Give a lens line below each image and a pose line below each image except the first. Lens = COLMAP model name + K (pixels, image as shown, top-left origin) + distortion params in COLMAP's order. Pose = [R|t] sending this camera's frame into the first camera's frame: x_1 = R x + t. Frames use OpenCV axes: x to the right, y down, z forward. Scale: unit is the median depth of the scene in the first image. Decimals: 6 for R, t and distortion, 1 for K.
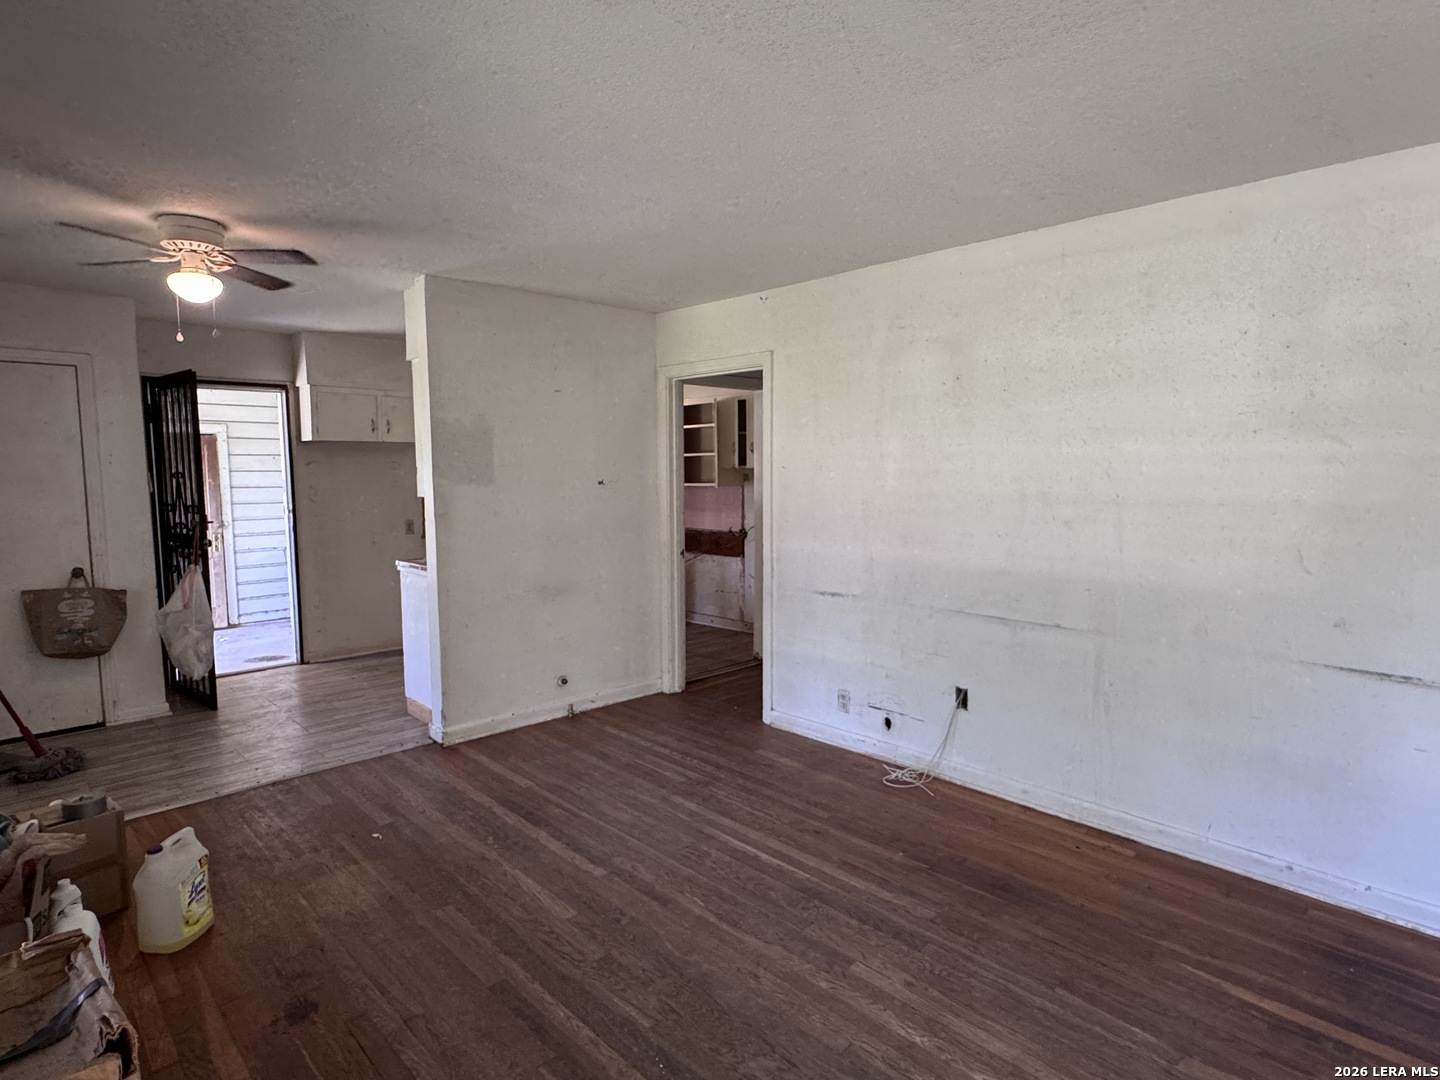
lens RADIAL K [[786.0, 0, 715.0], [0, 786.0, 536.9], [0, 0, 1]] dist [-0.006874, -0.001737]
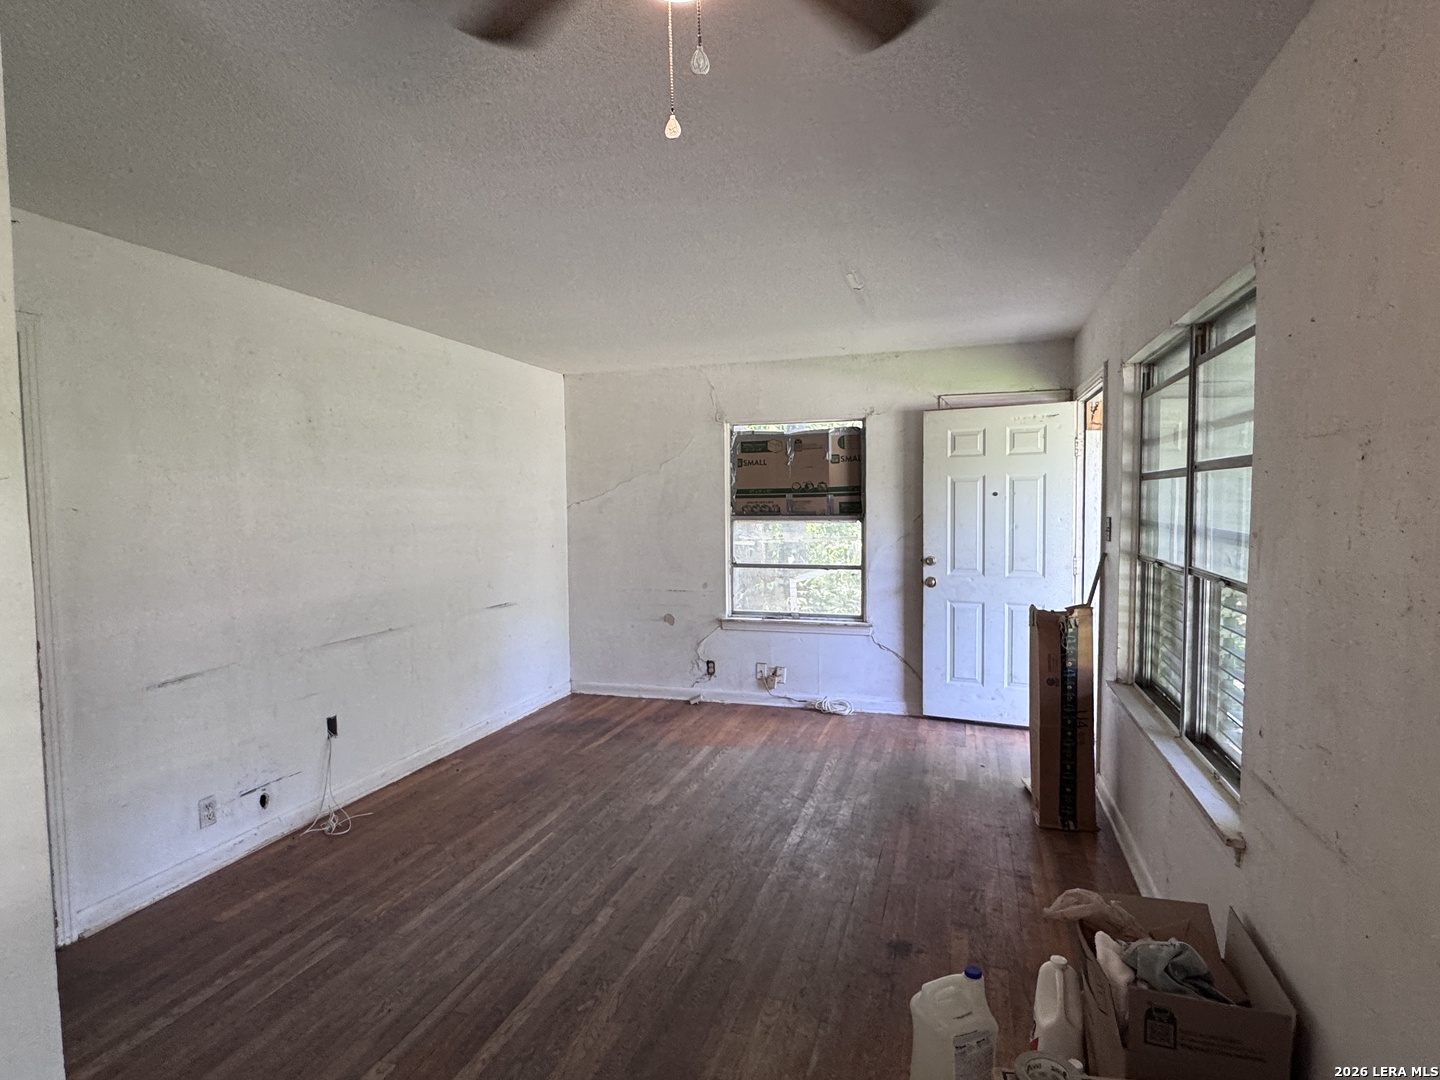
lens RADIAL K [[786.0, 0, 714.8], [0, 786.0, 541.0], [0, 0, 1]] dist [-0.006874, -0.001737]
pose [[-0.478707, -0.038026, 0.877151, -0.835107], [0.093568, 0.991162, 0.094034, -0.089697], [-0.872975, 0.127088, -0.470918, 1.015675]]
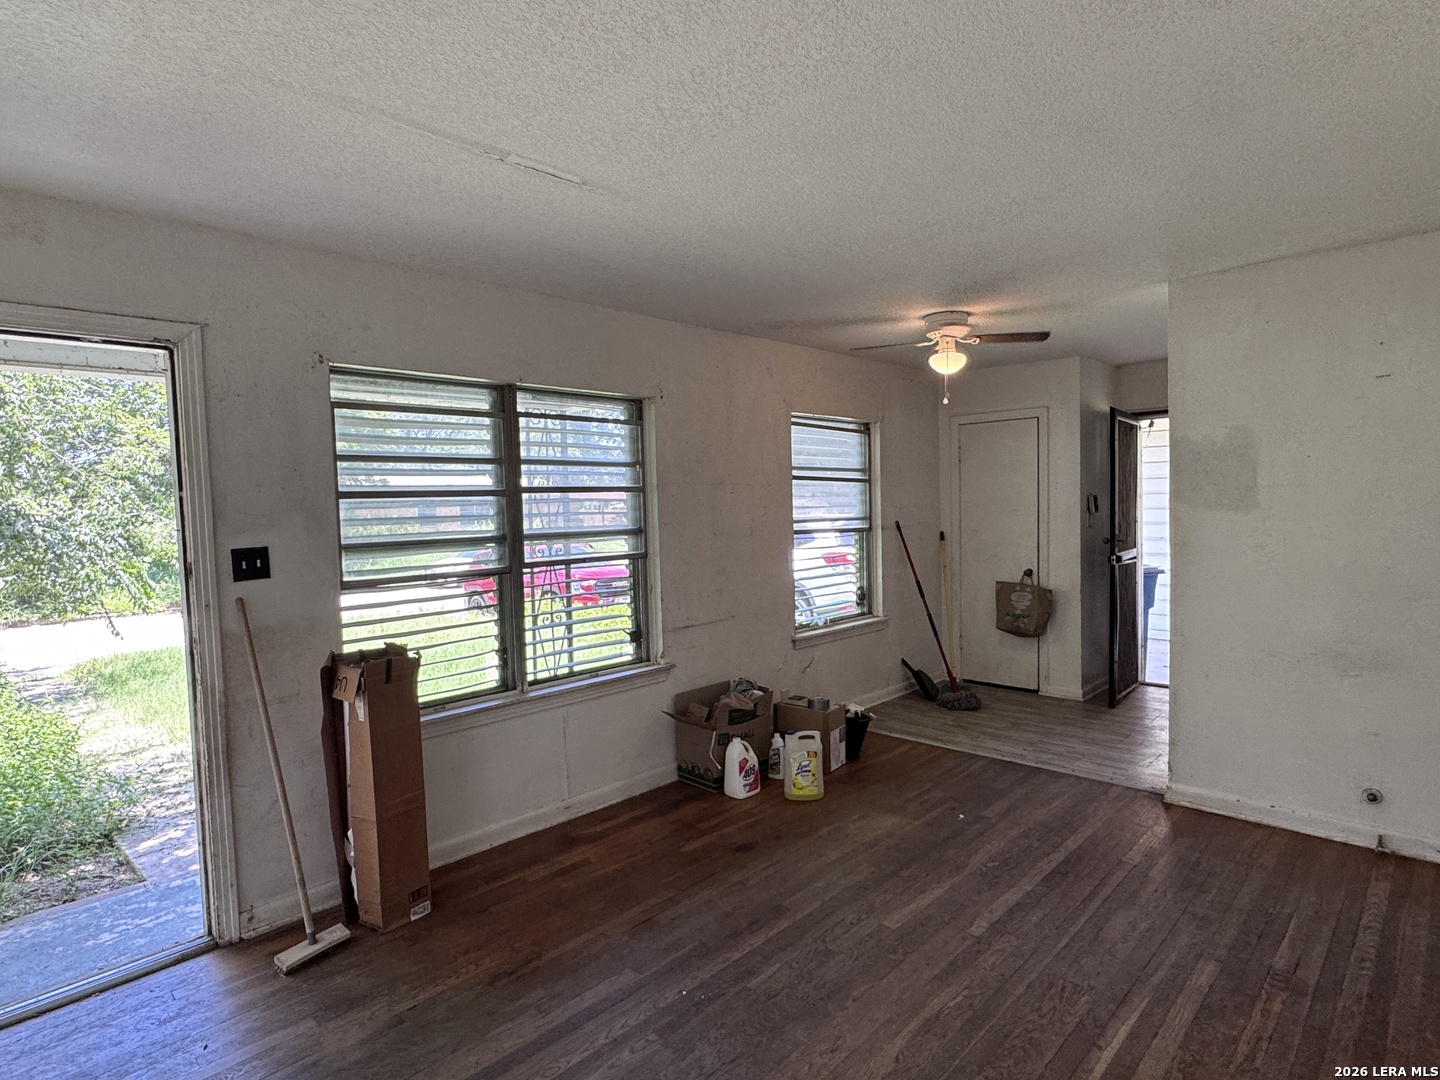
lens RADIAL K [[786.0, 0, 713.2], [0, 786.0, 546.8], [0, 0, 1]] dist [-0.006874, -0.001737]
pose [[0.036155, 0.059498, -0.997573, 0.583638], [-0.066982, 0.996126, 0.056984, -0.045072], [0.997099, 0.064759, 0.040000, 0.491830]]
